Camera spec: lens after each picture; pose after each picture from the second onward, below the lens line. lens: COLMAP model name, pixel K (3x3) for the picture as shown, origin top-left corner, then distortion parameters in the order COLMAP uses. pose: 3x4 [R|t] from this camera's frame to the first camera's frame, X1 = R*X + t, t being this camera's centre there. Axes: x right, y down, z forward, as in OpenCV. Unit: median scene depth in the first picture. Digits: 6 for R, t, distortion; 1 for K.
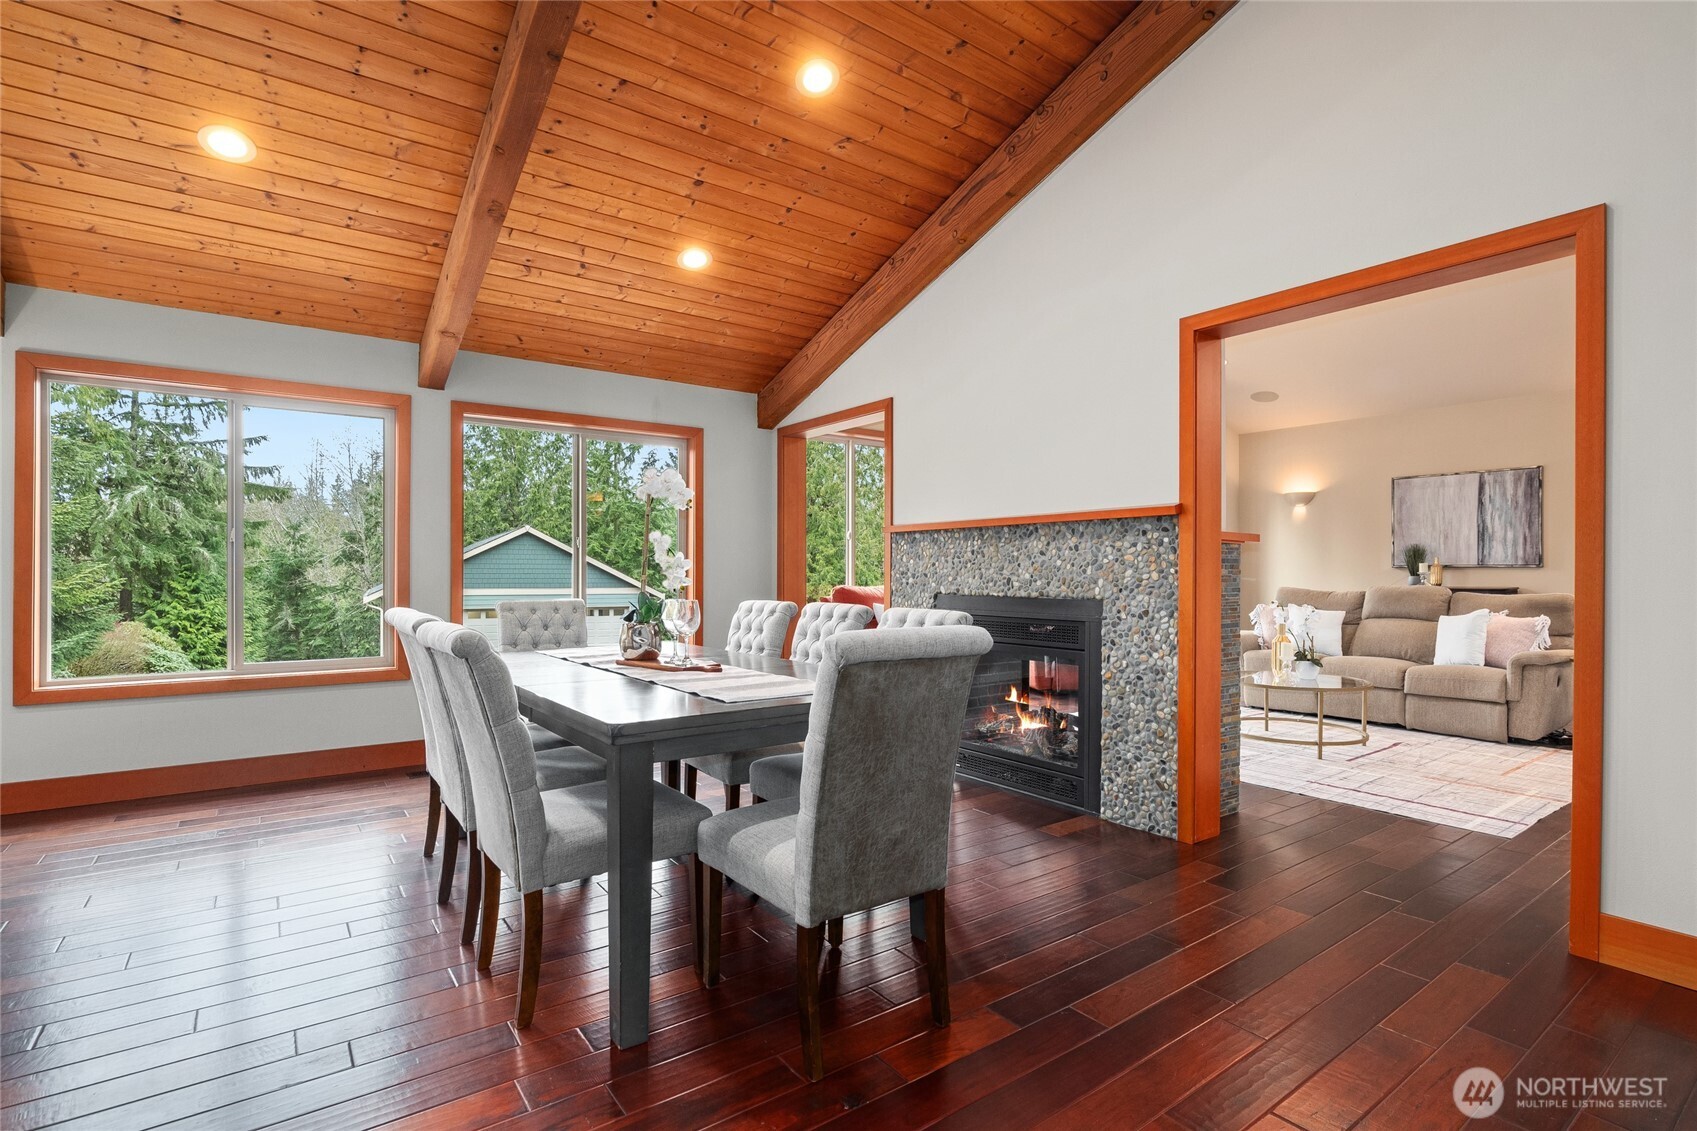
lens RADIAL K [[817.1, 0, 848.5], [0, 817.1, 565.5], [0, 0, 1]] dist [-0.013246, -0.000041]
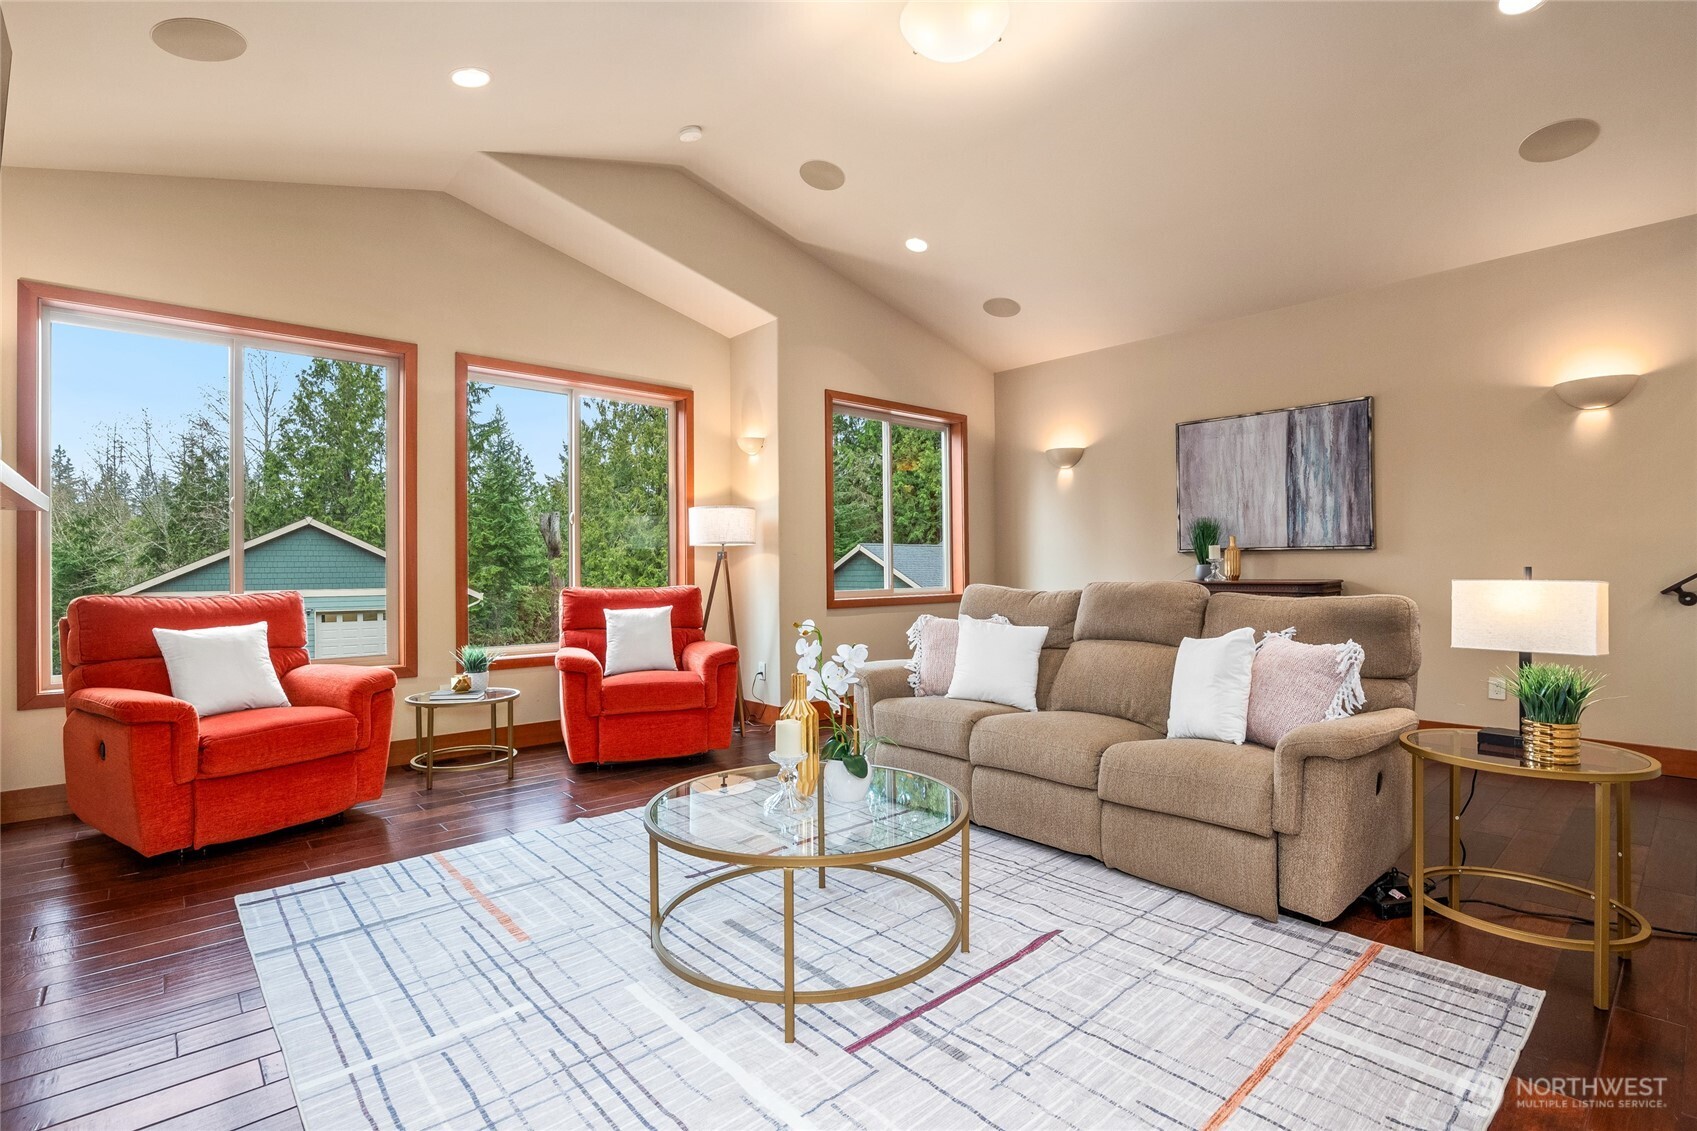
lens RADIAL K [[797.0, 0, 844.7], [0, 797.0, 550.2], [0, 0, 1]] dist [-0.027317, 0.000151]
pose [[0.996008, -0.008227, 0.088885, 0.358532], [0.009330, 0.999884, -0.011999, 0.006444], [-0.088776, 0.012780, 0.995970, 0.386519]]
